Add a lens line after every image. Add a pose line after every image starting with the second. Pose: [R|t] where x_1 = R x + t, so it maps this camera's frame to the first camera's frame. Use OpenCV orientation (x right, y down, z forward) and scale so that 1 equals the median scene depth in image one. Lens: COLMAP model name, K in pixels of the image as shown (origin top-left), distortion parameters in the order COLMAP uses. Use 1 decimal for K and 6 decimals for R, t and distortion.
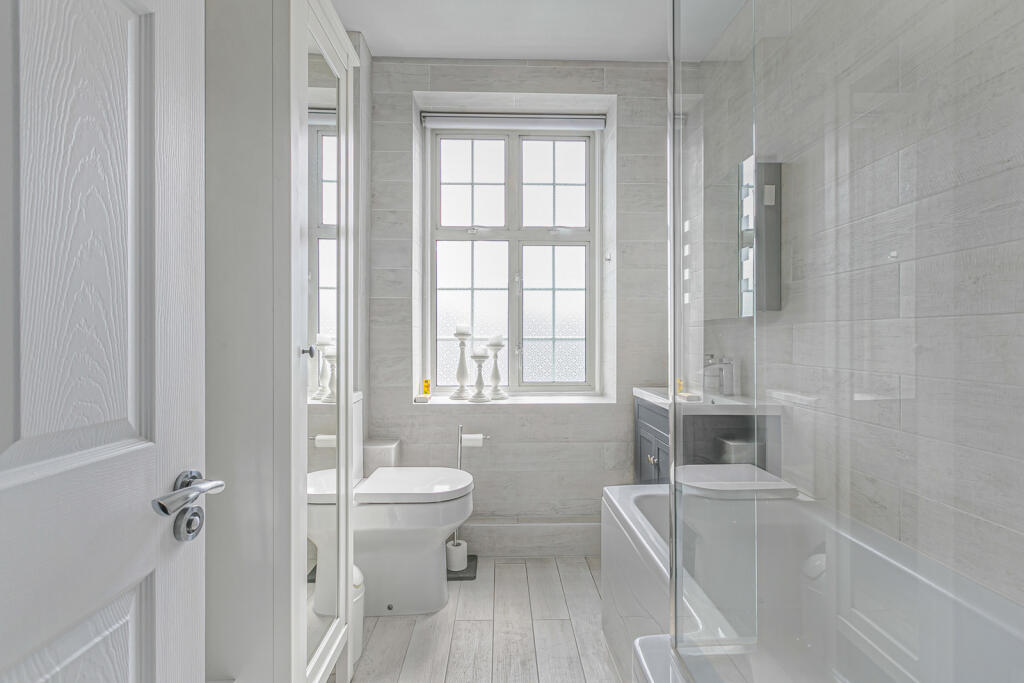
lens RADIAL K [[460.3, 0, 512.1], [0, 460.3, 338.2], [0, 0, 1]] dist [-0.002018, 0.001112]
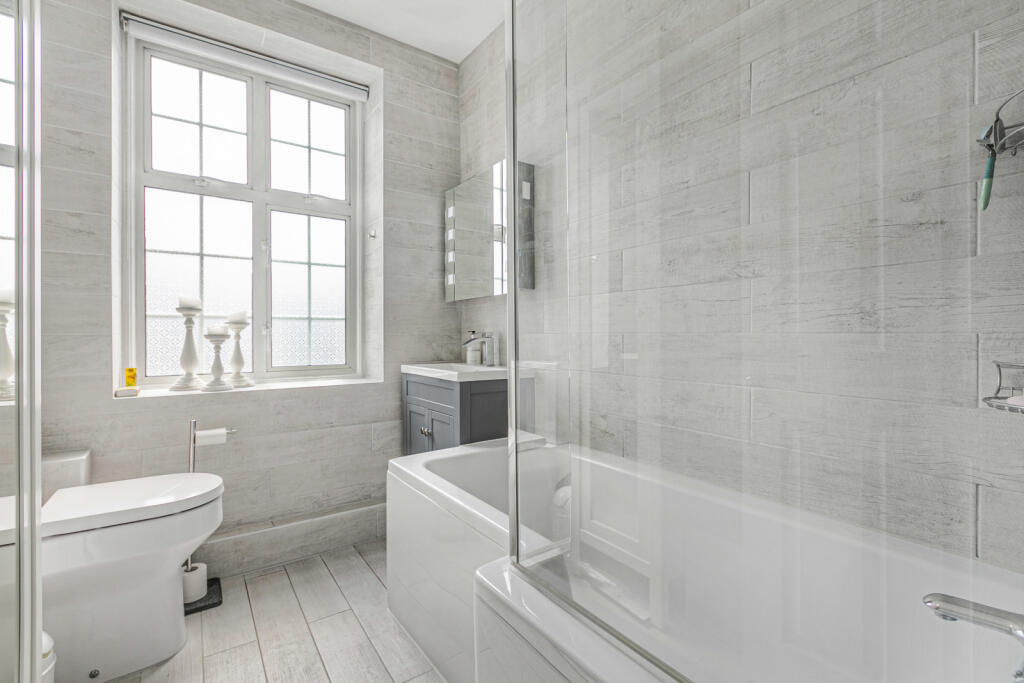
lens RADIAL K [[460.3, 0, 512.9], [0, 460.3, 334.3], [0, 0, 1]] dist [-0.002018, 0.001112]
pose [[0.835278, -0.001892, 0.549825, -0.085582], [0.003914, 0.999989, -0.002506, 0.043776], [-0.549814, 0.004245, 0.835276, 0.028676]]
